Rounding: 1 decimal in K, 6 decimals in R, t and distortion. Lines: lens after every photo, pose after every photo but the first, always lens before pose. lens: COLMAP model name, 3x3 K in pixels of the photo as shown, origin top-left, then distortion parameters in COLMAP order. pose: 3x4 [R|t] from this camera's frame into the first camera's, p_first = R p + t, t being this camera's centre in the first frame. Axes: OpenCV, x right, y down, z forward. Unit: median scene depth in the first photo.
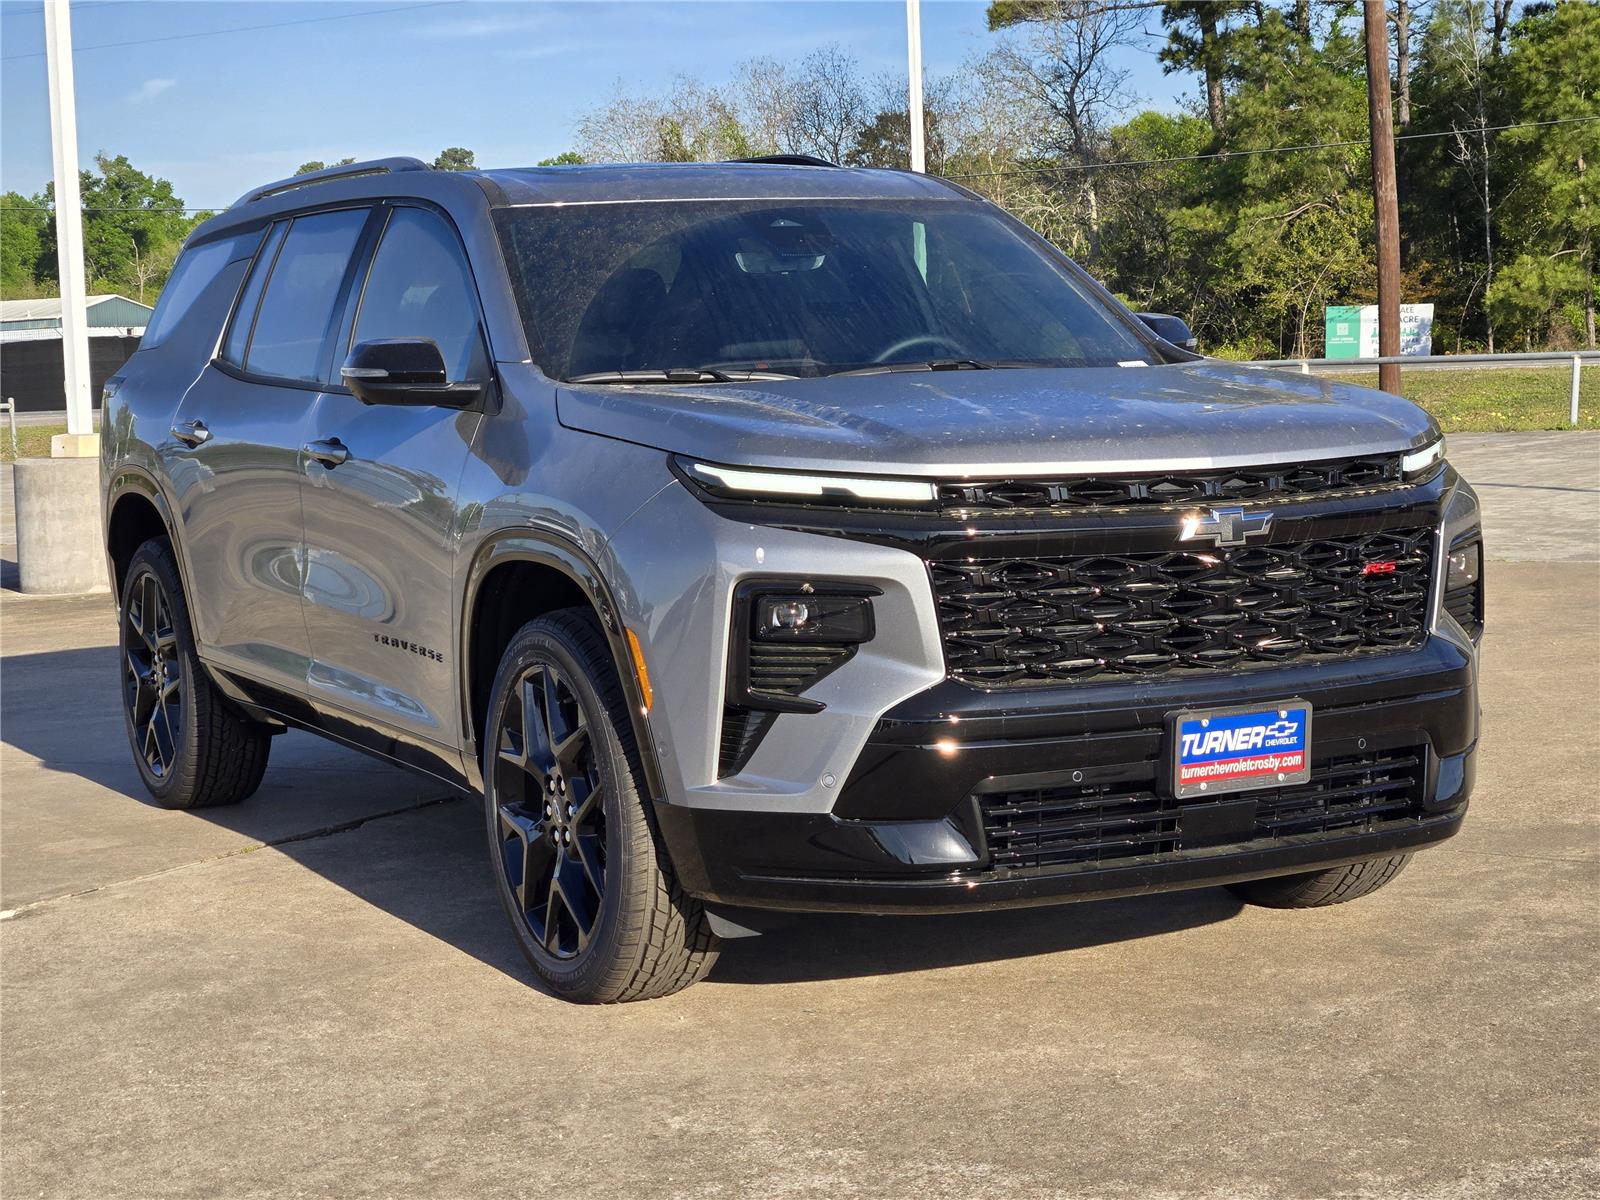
lens RADIAL K [[2873.0, 0, 803.1], [0, 2873.0, 603.7], [0, 0, 1]] dist [-0.038545, 0.000000]
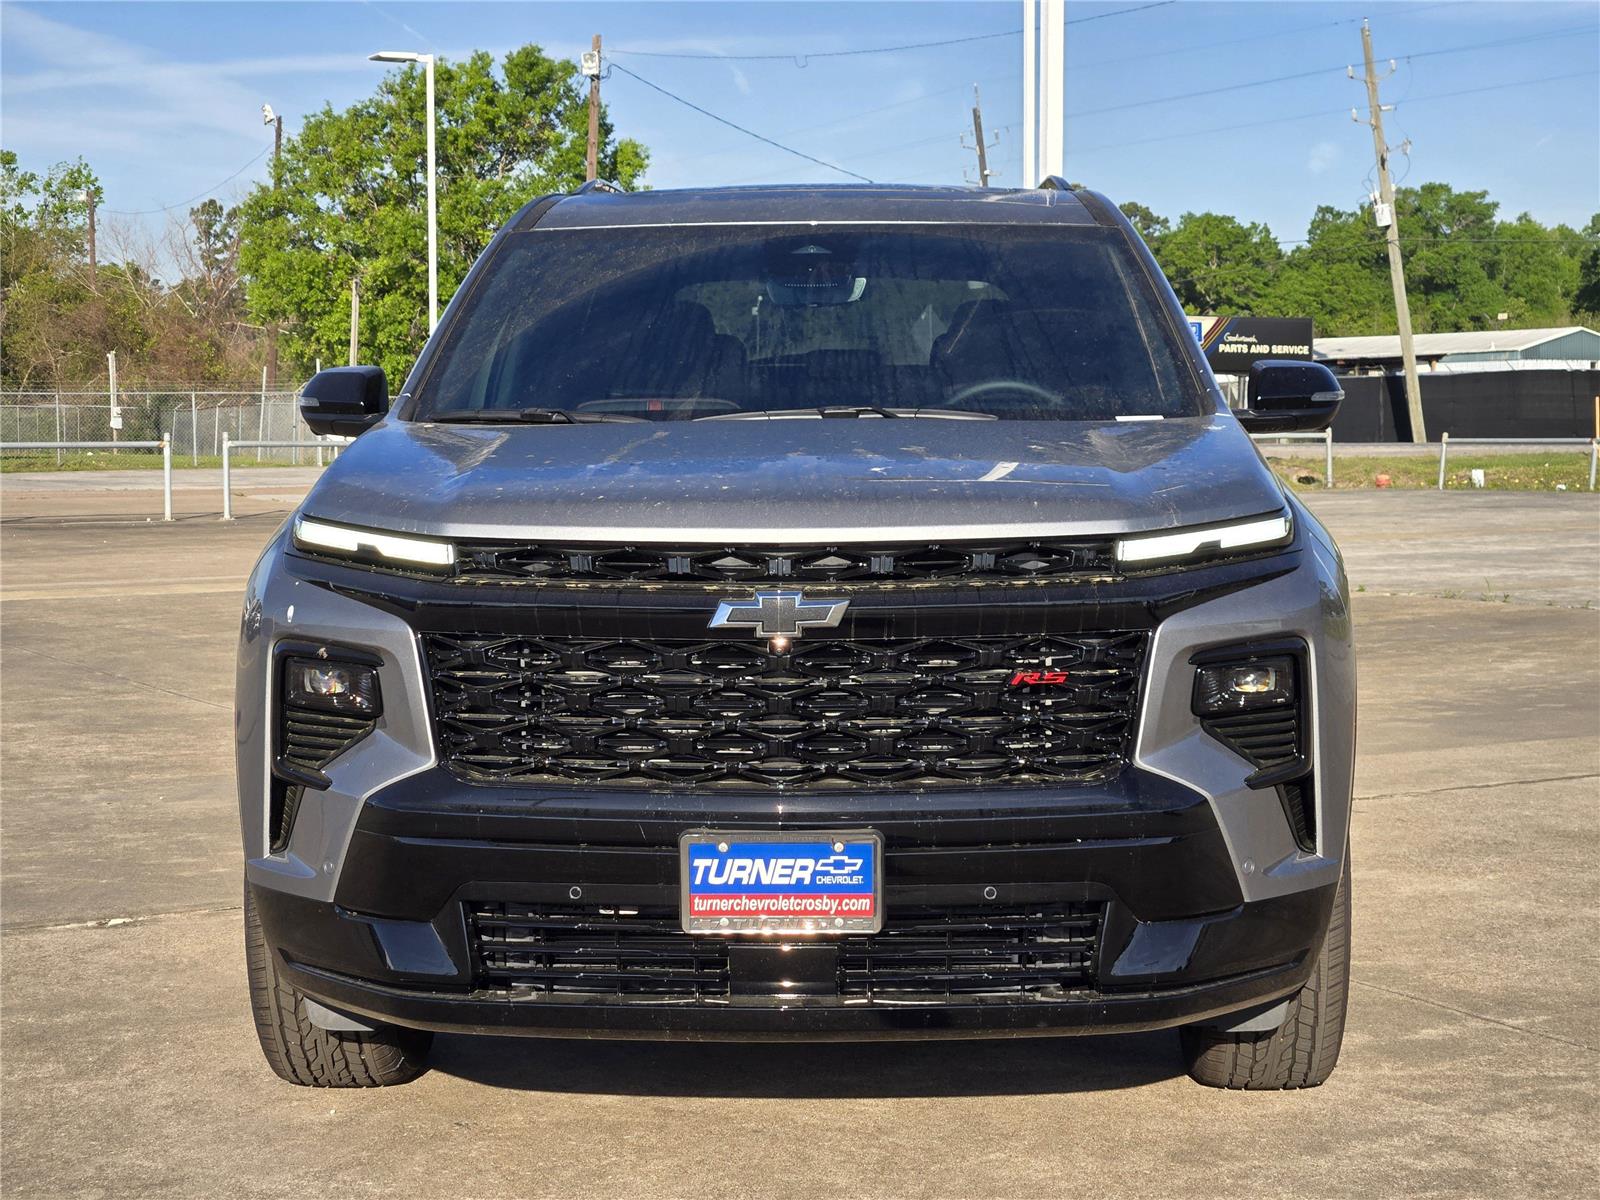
lens RADIAL K [[2873.0, 0, 805.5], [0, 2873.0, 644.0], [0, 0, 1]] dist [-0.038545, 0.000000]
pose [[0.868316, 0.067887, -0.491344, 0.562446], [-0.066524, 0.997579, 0.020269, -0.035549], [0.491530, 0.015086, 0.870730, 0.282692]]
